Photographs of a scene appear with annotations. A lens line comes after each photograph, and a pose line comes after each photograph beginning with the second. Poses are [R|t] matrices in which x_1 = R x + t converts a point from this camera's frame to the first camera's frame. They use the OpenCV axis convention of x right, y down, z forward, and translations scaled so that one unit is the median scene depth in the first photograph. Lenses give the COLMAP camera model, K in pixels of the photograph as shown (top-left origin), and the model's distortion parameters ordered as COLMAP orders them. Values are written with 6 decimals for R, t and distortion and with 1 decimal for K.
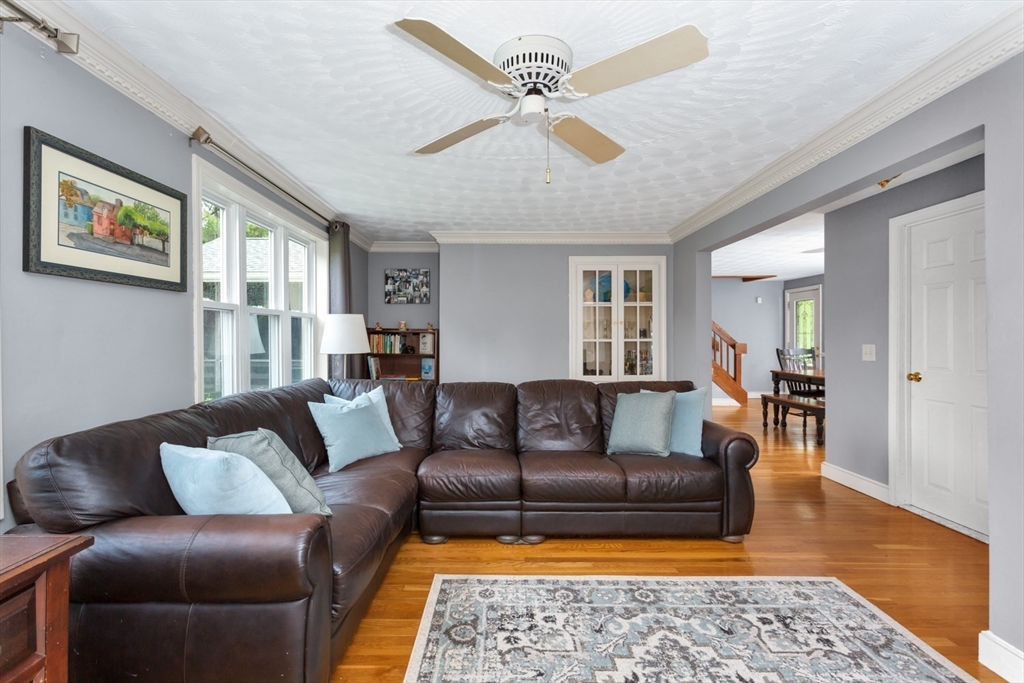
lens RADIAL K [[486.2, 0, 504.0], [0, 486.2, 335.1], [0, 0, 1]] dist [0.000715, 0.001782]
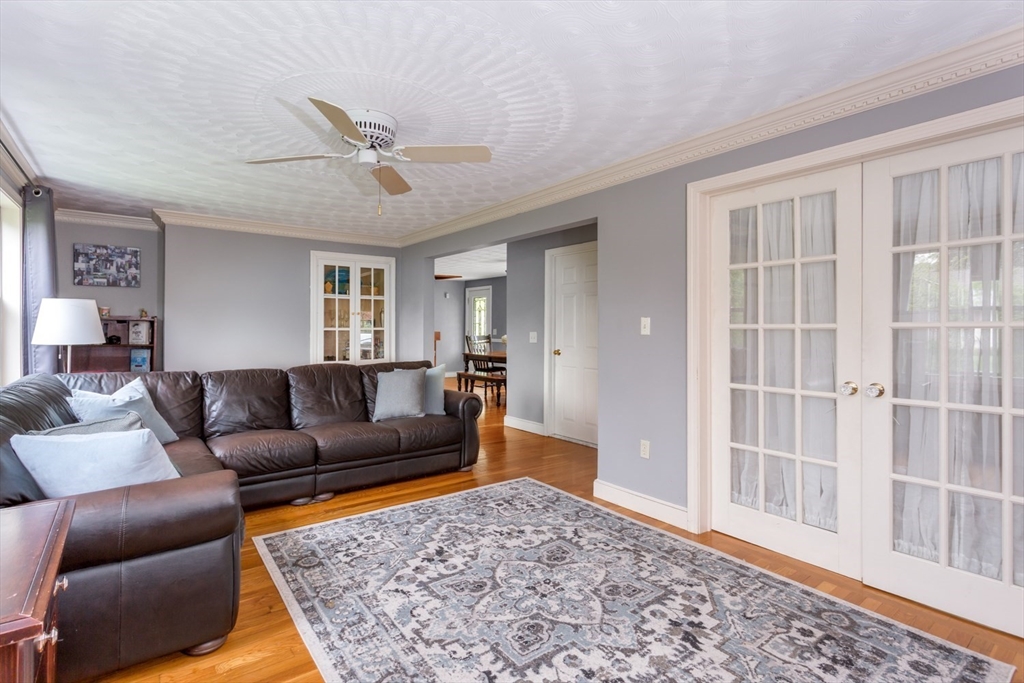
lens RADIAL K [[497.1, 0, 509.5], [0, 497.1, 327.2], [0, 0, 1]] dist [-0.001950, 0.000081]
pose [[0.796524, 0.001943, 0.604603, -0.315302], [-0.006109, 0.999970, 0.004834, -0.002668], [-0.604576, -0.007544, 0.796512, -0.234366]]
